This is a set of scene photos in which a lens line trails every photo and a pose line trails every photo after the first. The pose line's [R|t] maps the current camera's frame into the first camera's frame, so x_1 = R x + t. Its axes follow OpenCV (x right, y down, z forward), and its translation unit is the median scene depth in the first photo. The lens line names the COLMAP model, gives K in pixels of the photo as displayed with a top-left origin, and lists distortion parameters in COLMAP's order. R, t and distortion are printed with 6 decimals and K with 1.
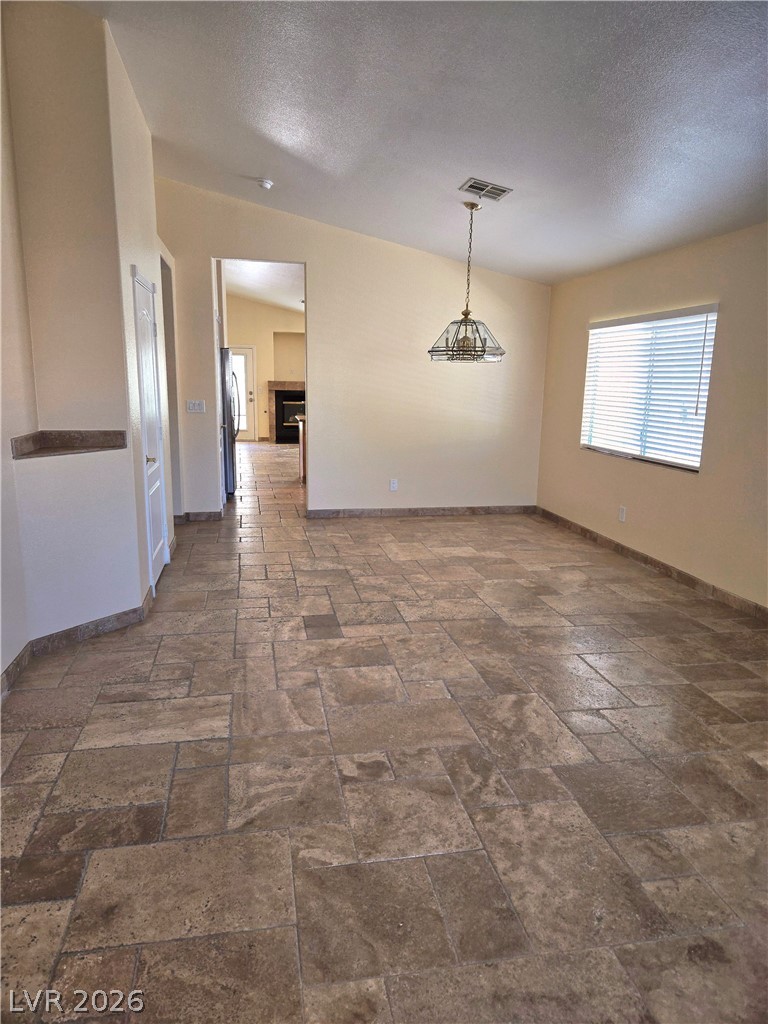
lens RADIAL K [[681.8, 0, 381.7], [0, 681.8, 512.6], [0, 0, 1]] dist [0.067260, -0.049547]
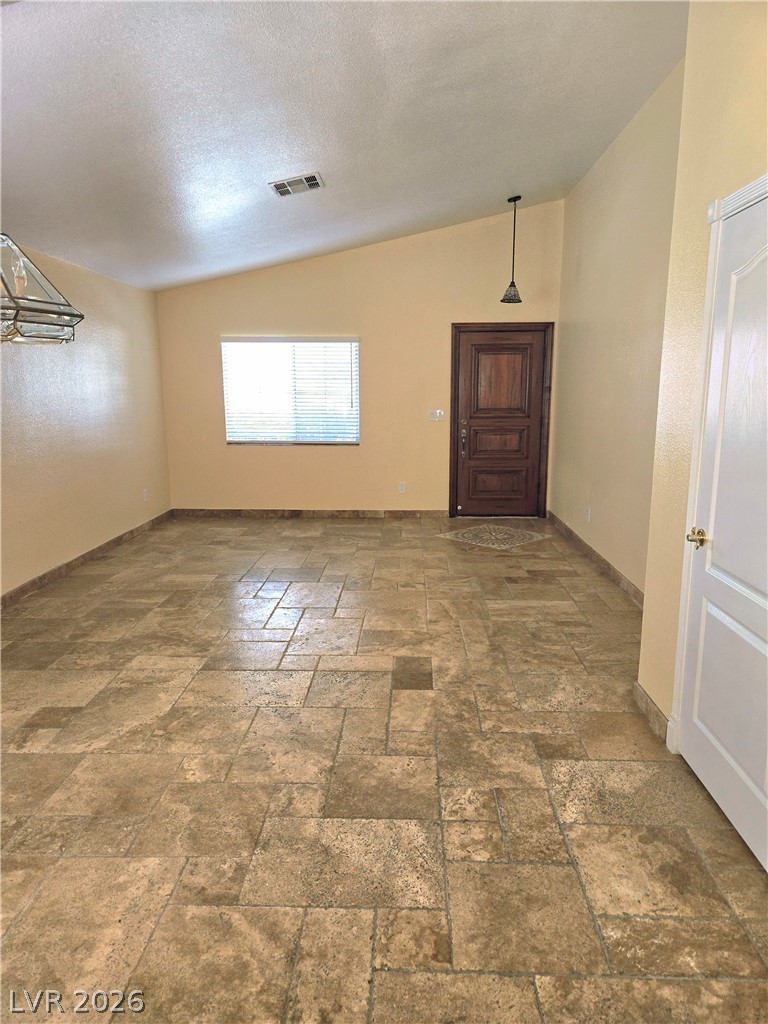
lens RADIAL K [[681.8, 0, 386.7], [0, 681.8, 523.1], [0, 0, 1]] dist [0.067260, -0.049547]
pose [[-0.974903, -0.056191, 0.215423, -0.193288], [0.031405, 0.923240, 0.382939, -0.286191], [-0.220405, 0.380093, -0.898304, 1.429954]]
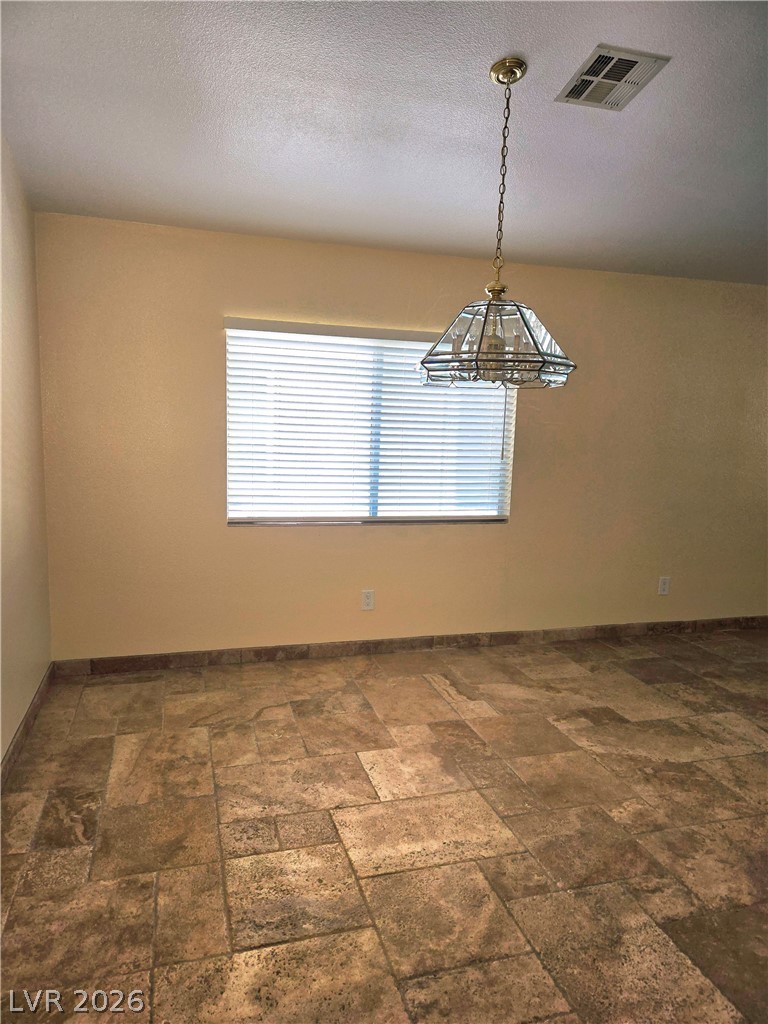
lens RADIAL K [[681.8, 0, 379.0], [0, 681.8, 507.1], [0, 0, 1]] dist [0.067260, -0.049547]
pose [[-0.097074, -0.143008, 0.984949, -0.415218], [0.160467, 0.974427, 0.157296, -0.245951], [-0.982256, 0.173322, -0.071643, 1.233116]]
